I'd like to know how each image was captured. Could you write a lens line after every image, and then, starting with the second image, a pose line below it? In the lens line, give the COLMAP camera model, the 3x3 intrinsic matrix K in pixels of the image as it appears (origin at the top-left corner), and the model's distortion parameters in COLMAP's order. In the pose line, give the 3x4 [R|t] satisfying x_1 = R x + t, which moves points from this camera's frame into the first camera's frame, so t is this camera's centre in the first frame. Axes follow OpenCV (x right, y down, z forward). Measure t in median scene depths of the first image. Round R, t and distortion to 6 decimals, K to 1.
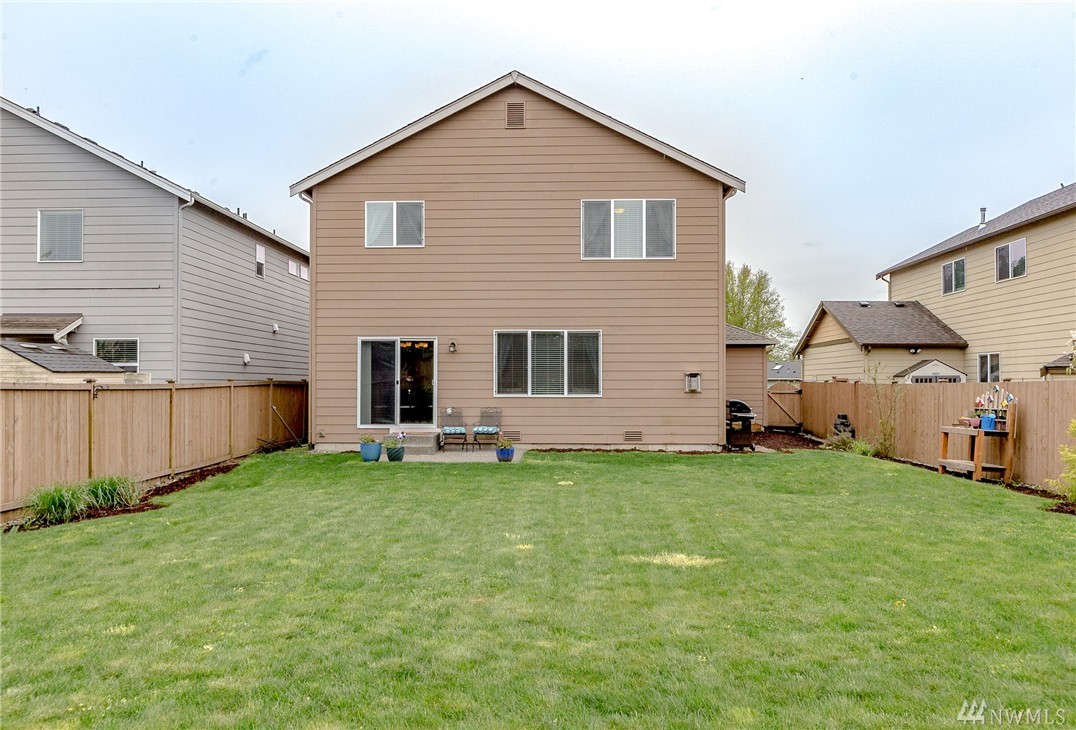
lens RADIAL K [[697.7, 0, 538.0], [0, 697.7, 365.0], [0, 0, 1]] dist [0.002227, 0.000064]
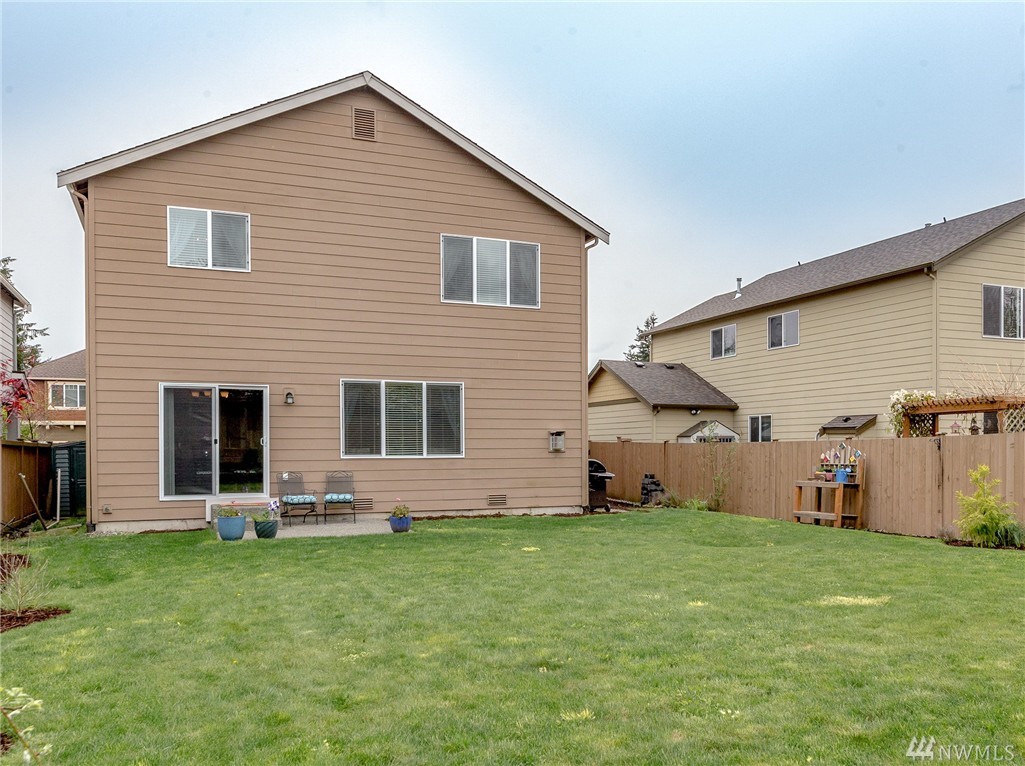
lens RADIAL K [[802.4, 0, 512.5], [0, 802.4, 447.0], [0, 0, 1]] dist [-0.003729, -0.003017]
pose [[0.912761, -0.002816, 0.408484, -0.268843], [-0.007963, 0.999664, 0.024684, 0.006201], [-0.408416, -0.025784, 0.912432, 0.034442]]
